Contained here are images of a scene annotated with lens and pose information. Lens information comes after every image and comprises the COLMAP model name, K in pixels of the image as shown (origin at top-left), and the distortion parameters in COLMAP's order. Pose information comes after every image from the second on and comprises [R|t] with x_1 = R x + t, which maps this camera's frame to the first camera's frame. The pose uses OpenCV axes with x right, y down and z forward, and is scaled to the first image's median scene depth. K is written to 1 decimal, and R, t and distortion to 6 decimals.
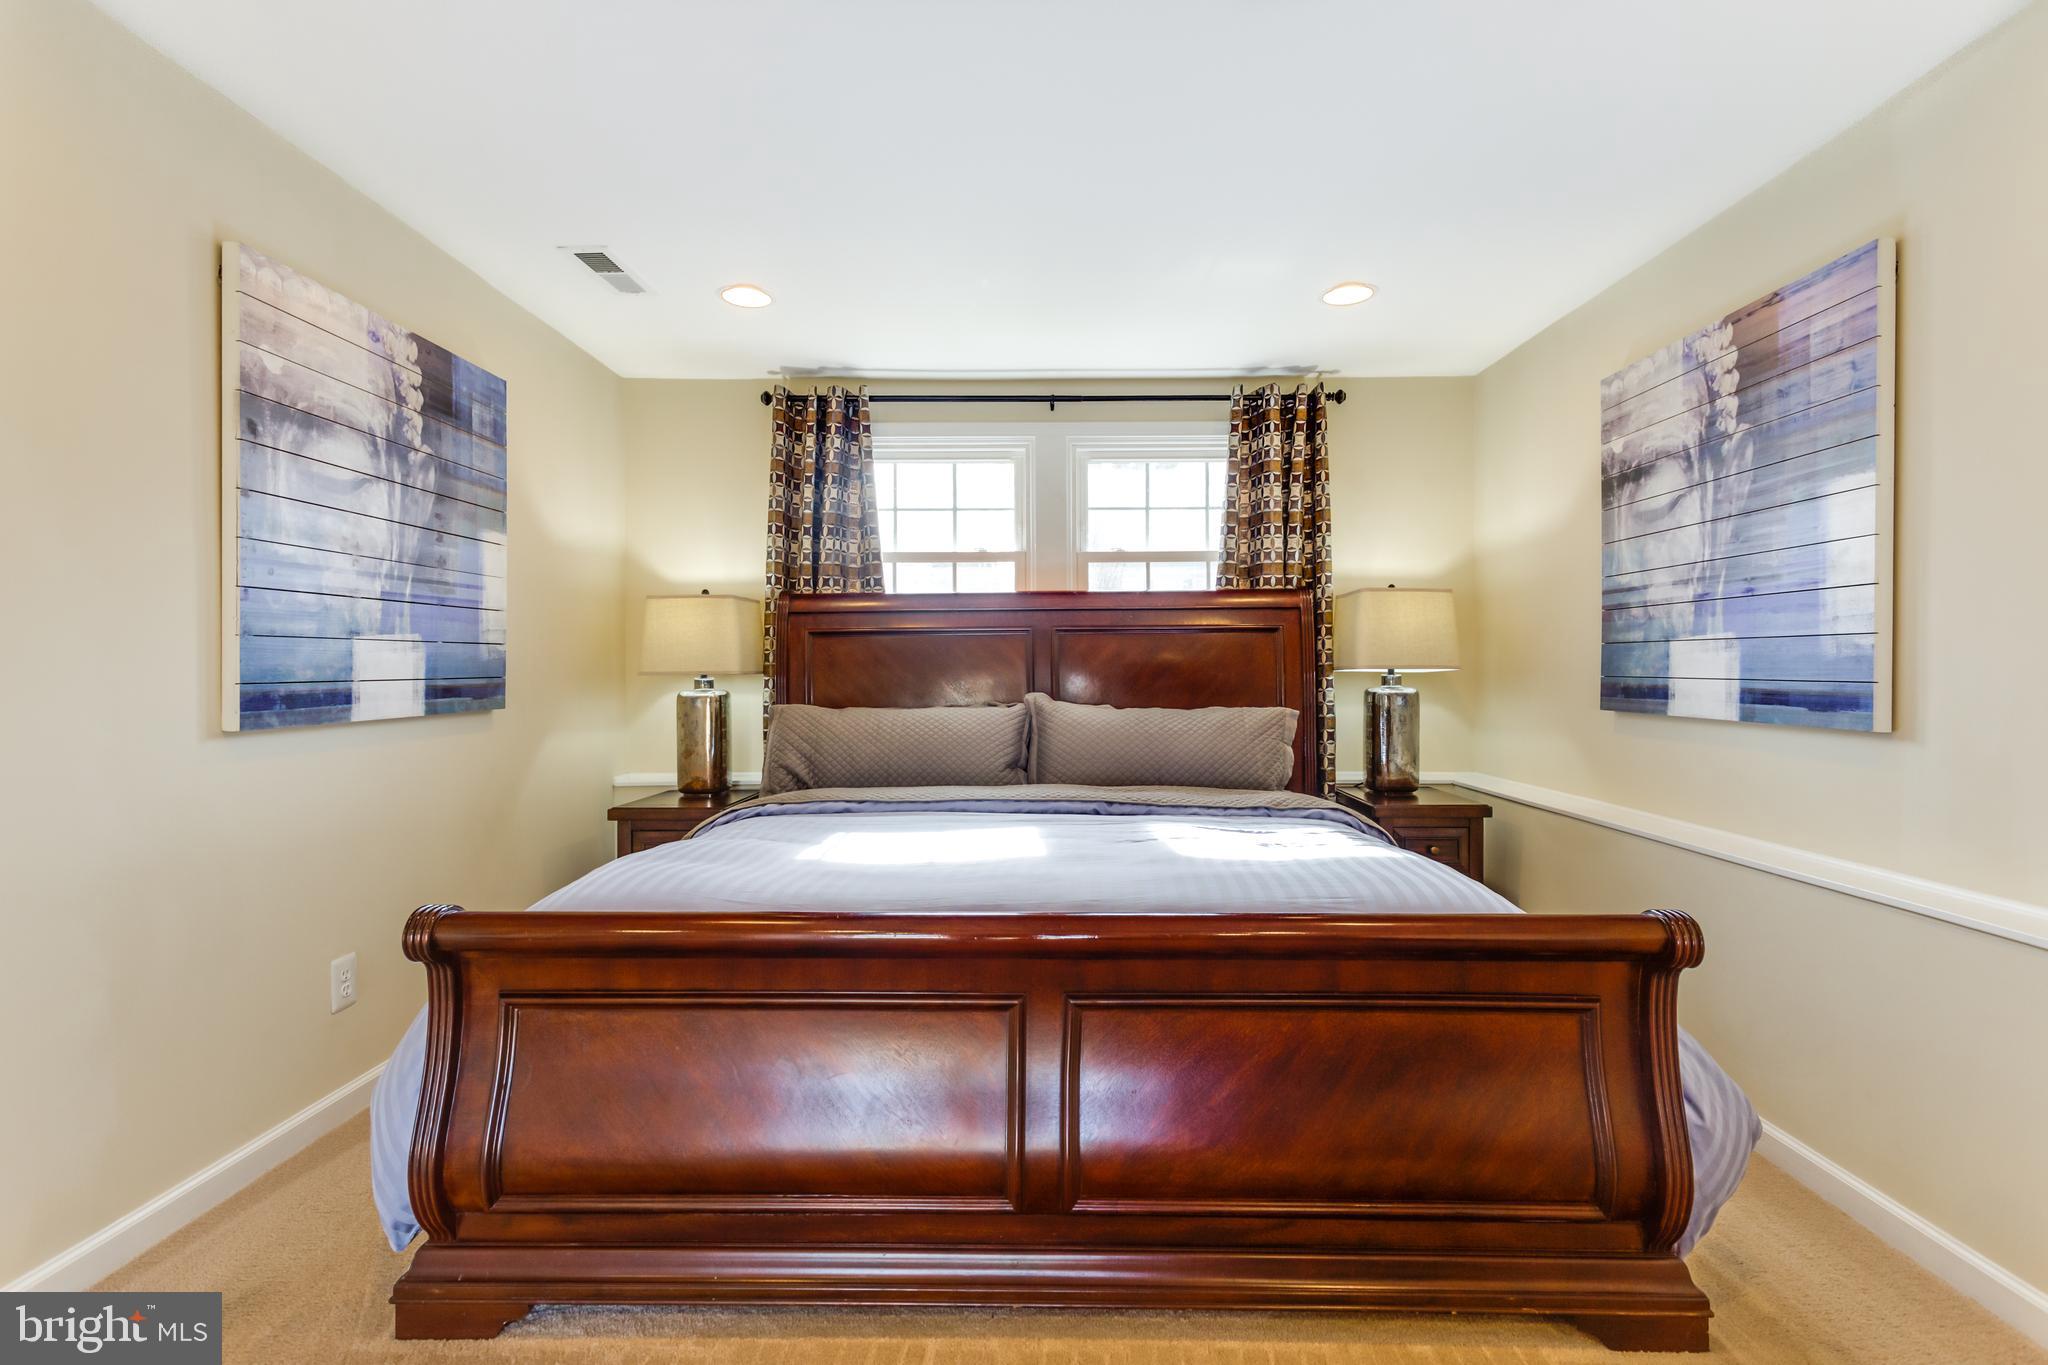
lens RADIAL K [[994.5, 0, 1040.9], [0, 994.5, 675.3], [0, 0, 1]] dist [0.002195, -0.000027]
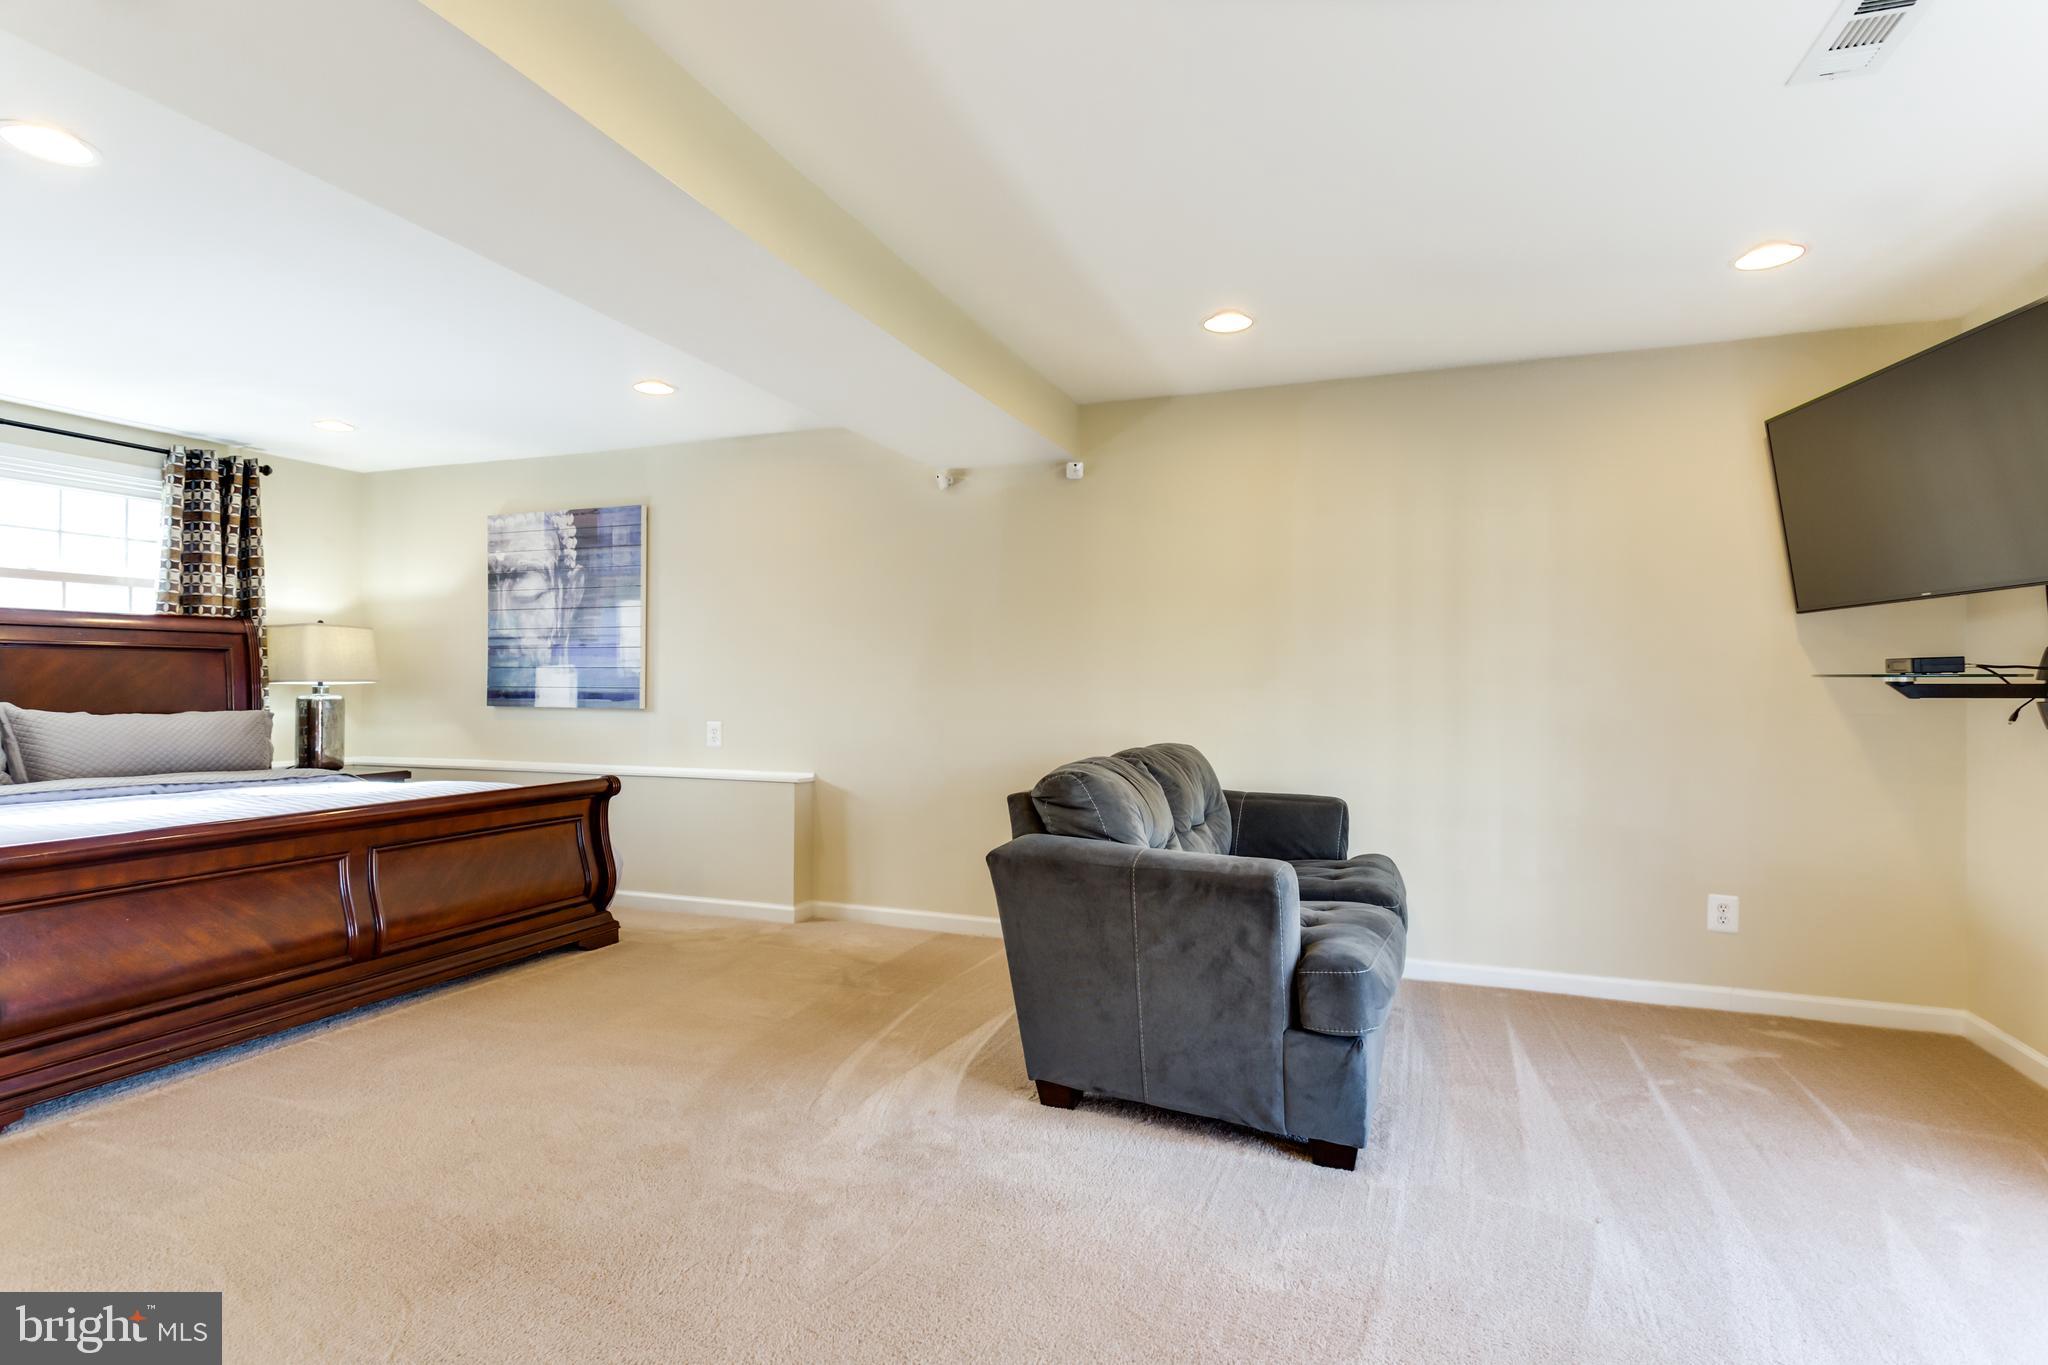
lens RADIAL K [[988.2, 0, 1024.0], [0, 988.2, 682.5], [0, 0, 1]] dist [-0.002943, -0.000713]
pose [[0.345755, 0.006307, 0.938303, -0.793838], [0.004306, 0.999956, -0.008308, 0.013056], [-0.938315, 0.006913, 0.345713, -0.511382]]
